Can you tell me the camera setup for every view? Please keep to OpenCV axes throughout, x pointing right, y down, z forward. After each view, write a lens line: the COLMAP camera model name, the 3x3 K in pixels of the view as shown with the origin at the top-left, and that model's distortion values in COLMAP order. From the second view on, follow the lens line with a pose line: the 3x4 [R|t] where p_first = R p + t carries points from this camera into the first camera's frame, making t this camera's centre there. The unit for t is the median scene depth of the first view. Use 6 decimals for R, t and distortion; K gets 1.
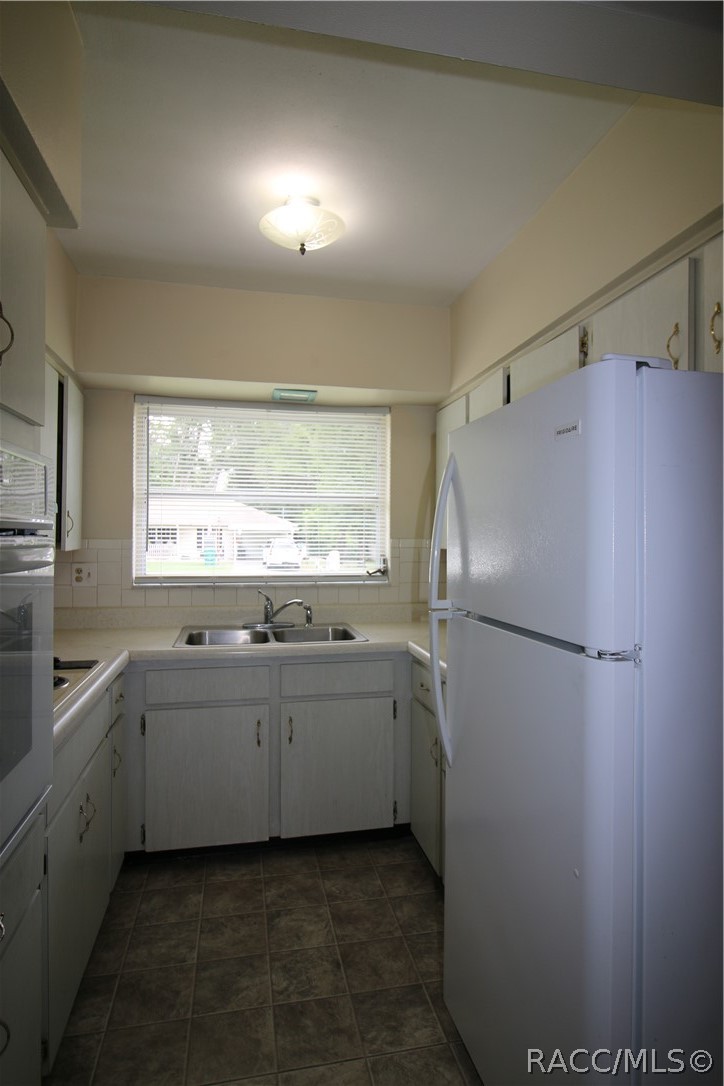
lens RADIAL K [[605.2, 0, 363.3], [0, 605.2, 541.2], [0, 0, 1]] dist [0.010002, -0.014564]
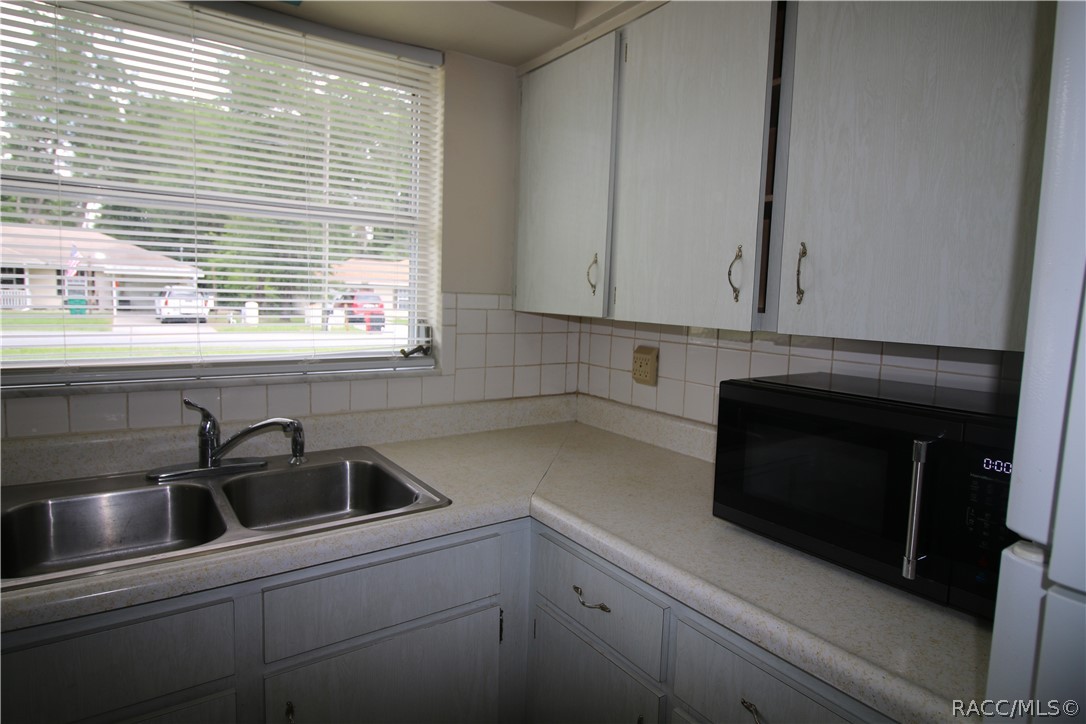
lens RADIAL K [[605.2, 0, 540.6], [0, 605.2, 358.0], [0, 0, 1]] dist [0.010002, -0.014564]
pose [[0.919896, -0.012850, 0.391952, -0.094302], [-0.027295, 0.994941, 0.096679, -0.000656], [-0.391211, -0.099634, 0.914892, 0.433080]]
